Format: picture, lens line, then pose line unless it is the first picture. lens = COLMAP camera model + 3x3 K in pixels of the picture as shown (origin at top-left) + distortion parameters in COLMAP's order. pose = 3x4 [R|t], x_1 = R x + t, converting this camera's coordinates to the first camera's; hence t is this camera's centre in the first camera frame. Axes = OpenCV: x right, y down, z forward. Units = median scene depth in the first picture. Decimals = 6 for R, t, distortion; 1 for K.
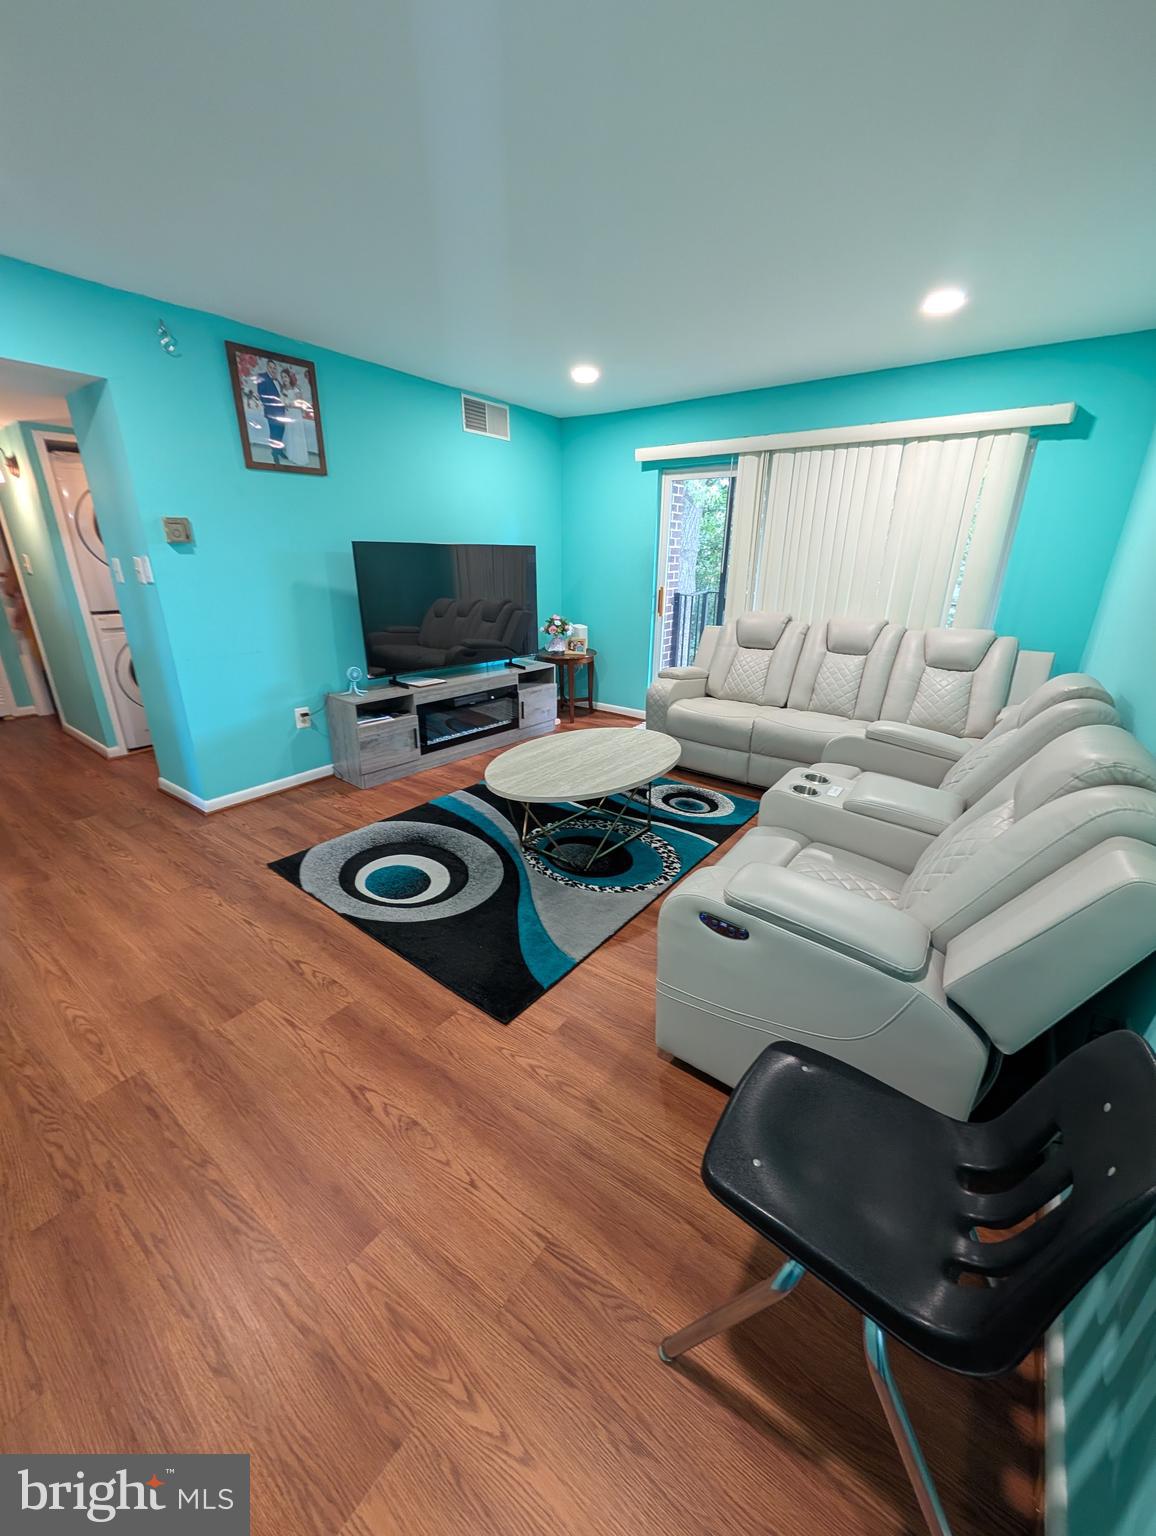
lens RADIAL K [[580.0, 0, 584.3], [0, 580.0, 763.5], [0, 0, 1]] dist [-0.002336, 0.000653]
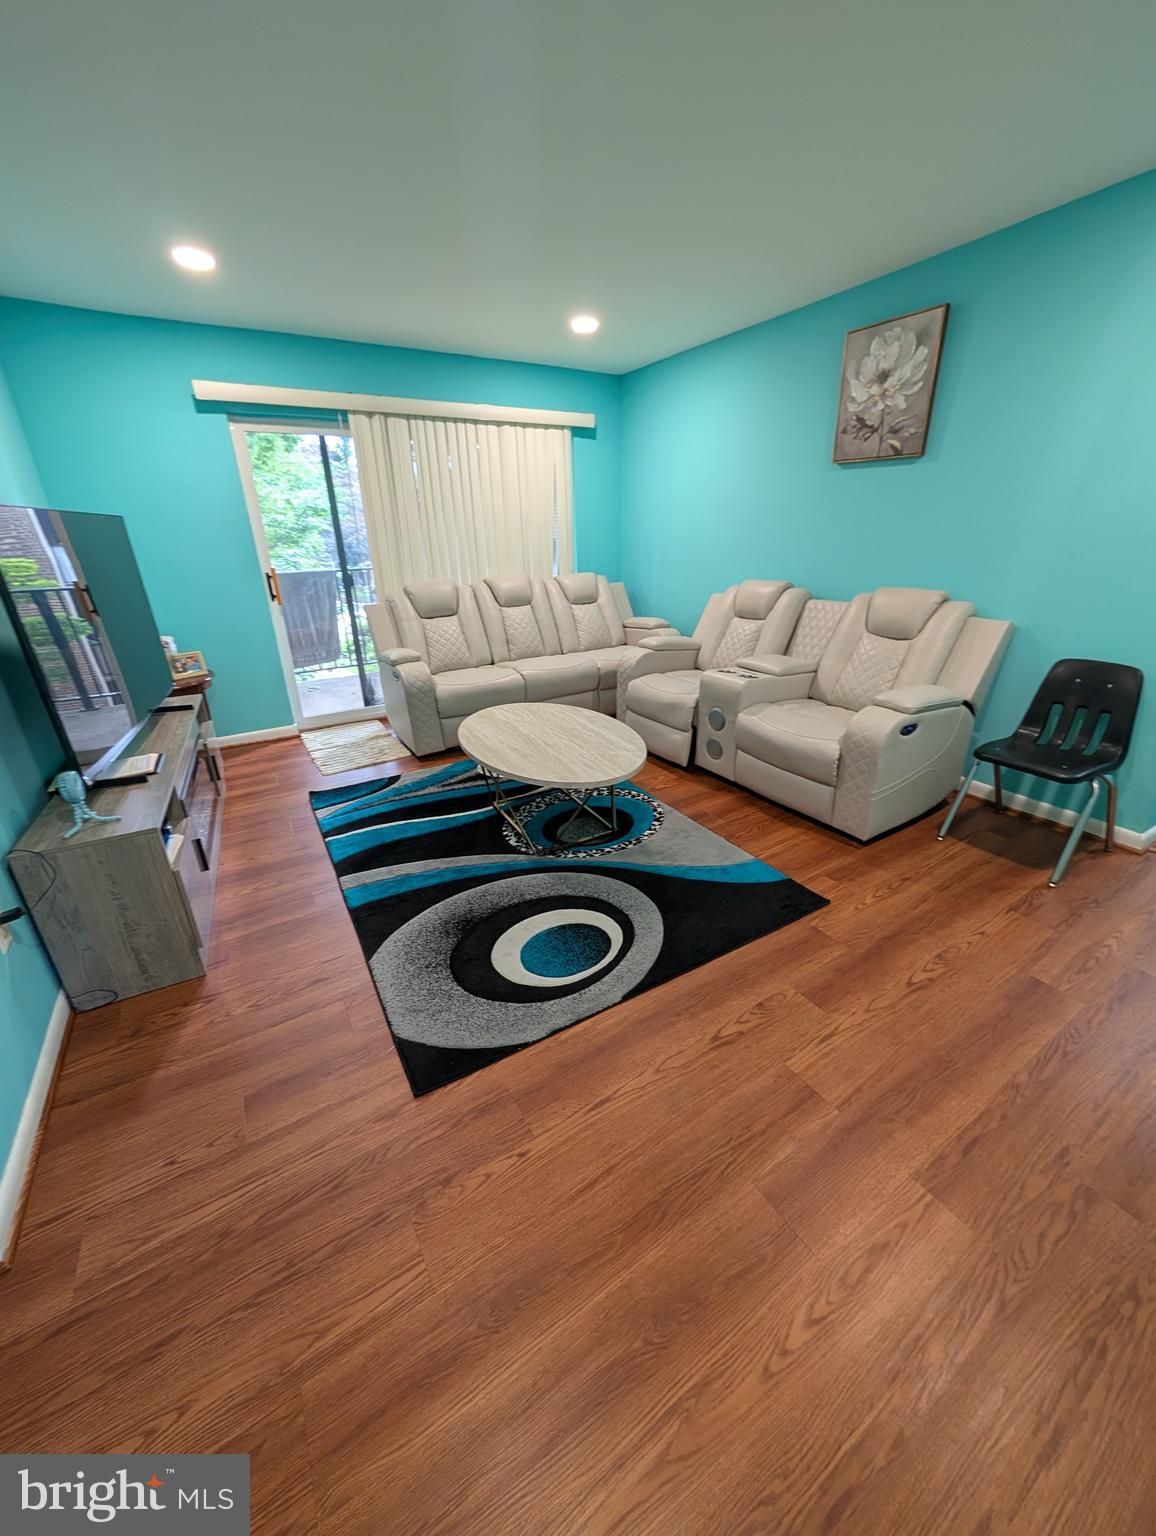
lens RADIAL K [[580.0, 0, 578.3], [0, 580.0, 762.2], [0, 0, 1]] dist [-0.002336, 0.000653]
pose [[0.378685, -0.366019, 0.850075, -1.273733], [0.336896, 0.909981, 0.241735, -0.295036], [-0.862032, 0.194845, 0.467906, 0.832386]]
